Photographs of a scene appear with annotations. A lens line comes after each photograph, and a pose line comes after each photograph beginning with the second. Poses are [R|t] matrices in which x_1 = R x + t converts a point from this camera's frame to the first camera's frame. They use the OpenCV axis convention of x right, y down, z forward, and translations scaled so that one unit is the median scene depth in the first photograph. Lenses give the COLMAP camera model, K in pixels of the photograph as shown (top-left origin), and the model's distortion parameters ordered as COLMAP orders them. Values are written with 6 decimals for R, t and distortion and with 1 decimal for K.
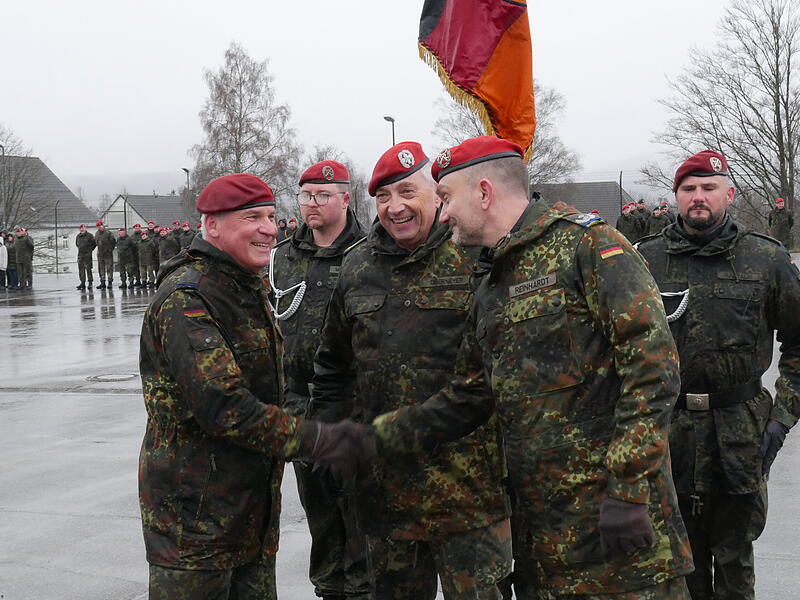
lens RADIAL K [[1331.2, 0, 397.6], [0, 1331.2, 304.2], [0, 0, 1]] dist [-0.064941, 0.000000]
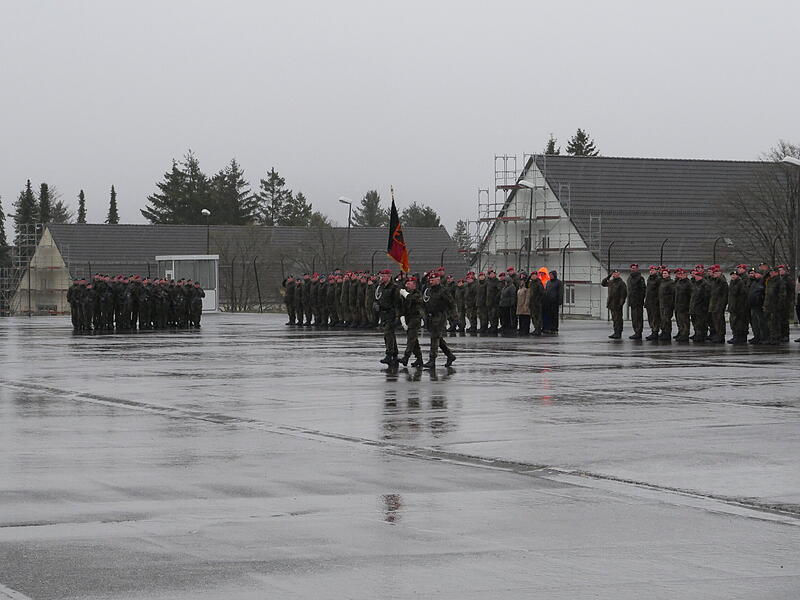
lens RADIAL K [[2092.6, 0, 403.1], [0, 2092.6, 301.5], [0, 0, 1]] dist [0.151296, 0.000000]
pose [[0.733953, 0.041007, -0.677961, 0.362525], [-0.065958, 0.997761, -0.011055, -0.006117], [0.675990, 0.052831, 0.735014, -0.103009]]
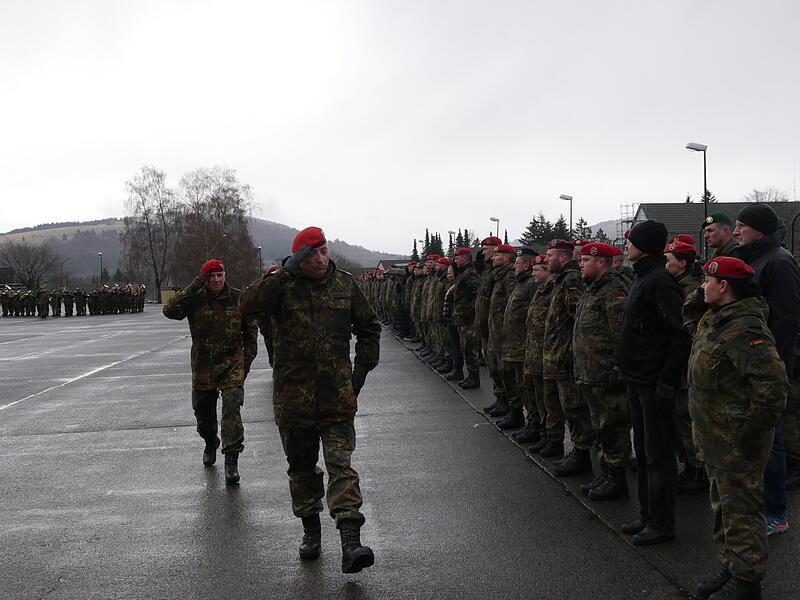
lens RADIAL K [[913.3, 0, 398.7], [0, 913.3, 298.6], [0, 0, 1]] dist [-0.031372, 0.000000]
pose [[0.446340, 0.045458, -0.893708, 0.365074], [-0.043838, 0.998621, 0.028901, -0.025363], [0.893789, 0.026279, 0.447717, 0.193983]]
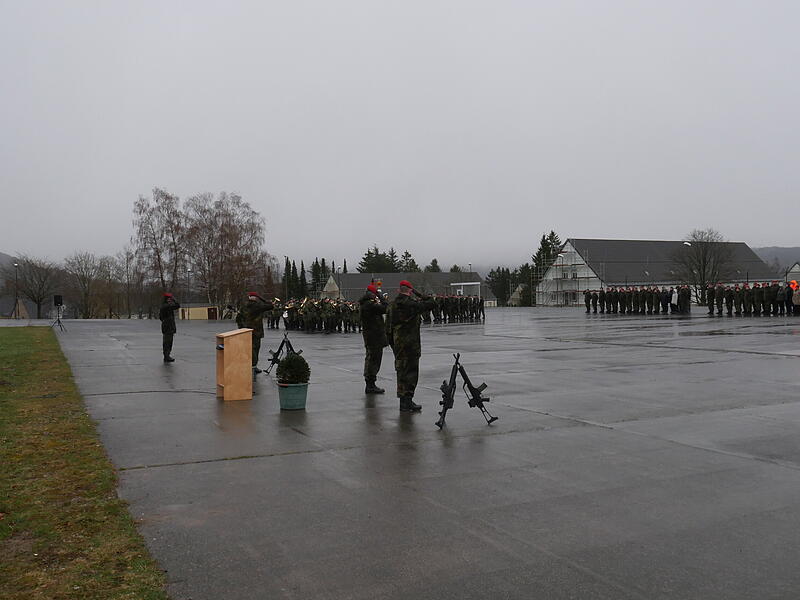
lens RADIAL K [[750.3, 0, 405.8], [0, 750.3, 294.6], [0, 0, 1]] dist [-0.031543, 0.000000]
pose [[0.752819, 0.017133, -0.658004, 0.076161], [-0.041396, 0.998915, -0.021351, 0.001439], [0.656924, 0.043313, 0.752711, -0.098760]]
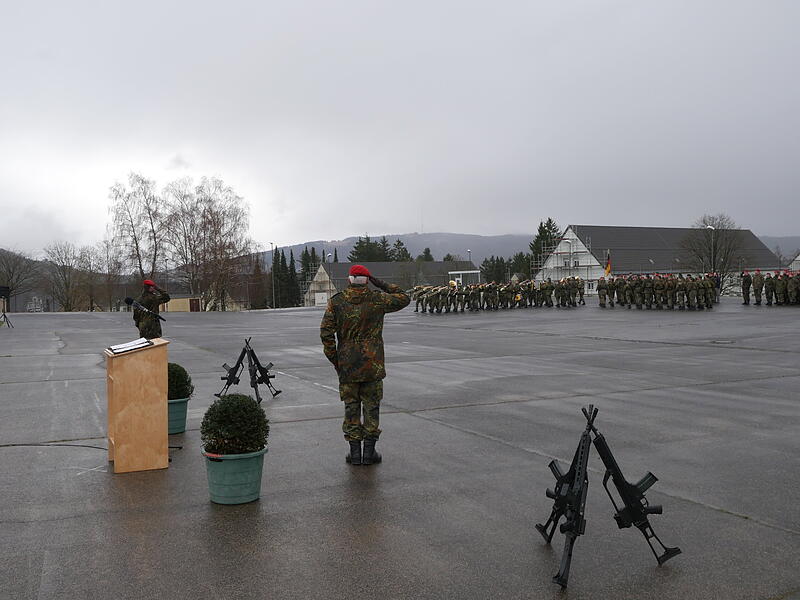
lens RADIAL K [[750.3, 0, 403.2], [0, 750.3, 299.9], [0, 0, 1]] dist [-0.031543, 0.000000]
pose [[0.758619, 0.027966, -0.650934, 0.035788], [-0.038060, 0.999274, -0.001425, 0.001043], [0.650422, 0.025856, 0.759133, -0.059443]]
